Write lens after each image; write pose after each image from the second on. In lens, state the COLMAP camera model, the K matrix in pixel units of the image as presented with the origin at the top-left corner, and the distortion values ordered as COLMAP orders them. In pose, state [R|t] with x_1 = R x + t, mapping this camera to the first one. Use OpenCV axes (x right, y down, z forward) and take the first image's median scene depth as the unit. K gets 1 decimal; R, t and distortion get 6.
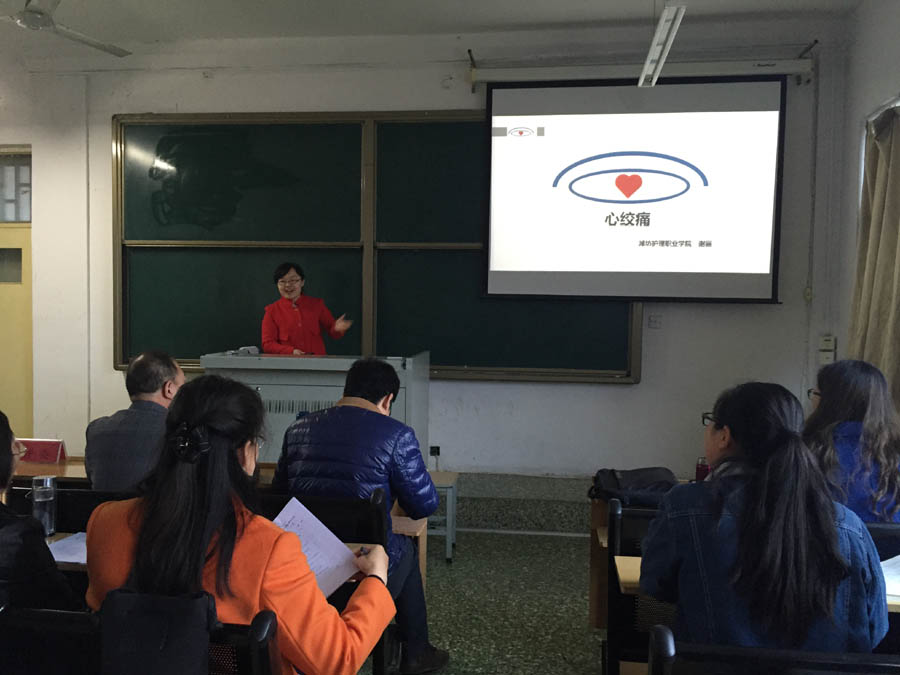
lens RADIAL K [[770.2, 0, 450.6], [0, 770.2, 343.0], [0, 0, 1]] dist [0.007325, 0.002097]
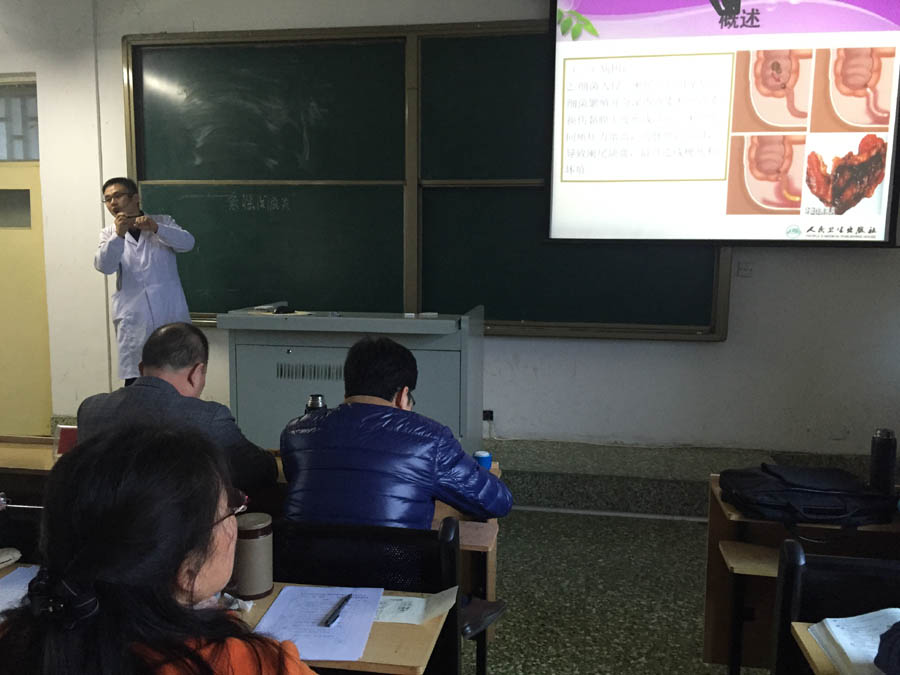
lens RADIAL K [[770.2, 0, 446.7], [0, 770.2, 331.7], [0, 0, 1]] dist [0.007325, 0.002097]
pose [[0.998923, 0.000091, -0.046398, -0.029885], [0.002856, 0.997981, 0.063450, -0.014853], [0.046310, -0.063514, 0.996906, 0.129650]]
